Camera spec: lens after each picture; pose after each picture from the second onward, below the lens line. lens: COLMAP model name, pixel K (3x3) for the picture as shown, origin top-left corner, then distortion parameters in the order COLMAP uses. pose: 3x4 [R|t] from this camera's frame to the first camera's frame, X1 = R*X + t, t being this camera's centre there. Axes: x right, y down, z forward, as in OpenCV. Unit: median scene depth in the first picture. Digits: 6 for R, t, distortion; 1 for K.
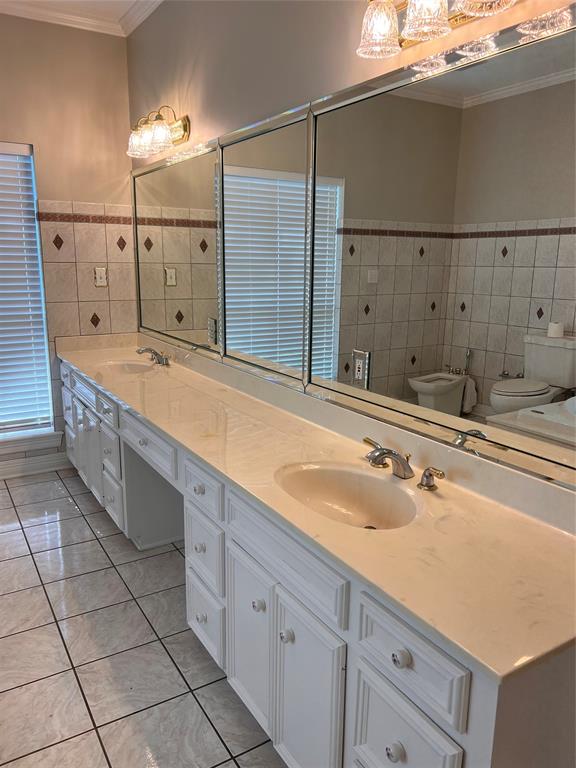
lens RADIAL K [[577.4, 0, 290.9], [0, 577.4, 385.3], [0, 0, 1]] dist [0.014134, -0.001553]
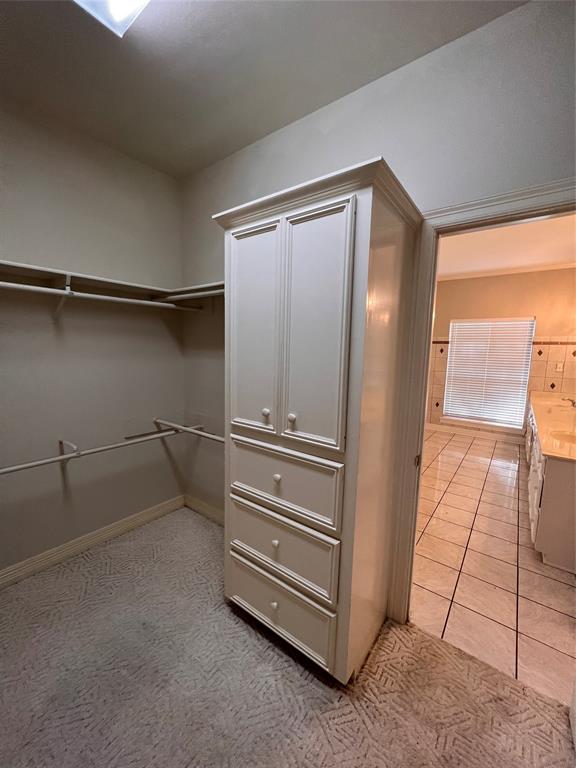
lens RADIAL K [[307.9, 0, 287.5], [0, 307.9, 384.2], [0, 0, 1]] dist [-0.001019, -0.000051]
pose [[0.348762, 0.104450, -0.931373, 0.446766], [-0.224600, 0.974127, 0.025141, 0.090212], [0.909901, 0.200418, 0.363198, -0.421535]]
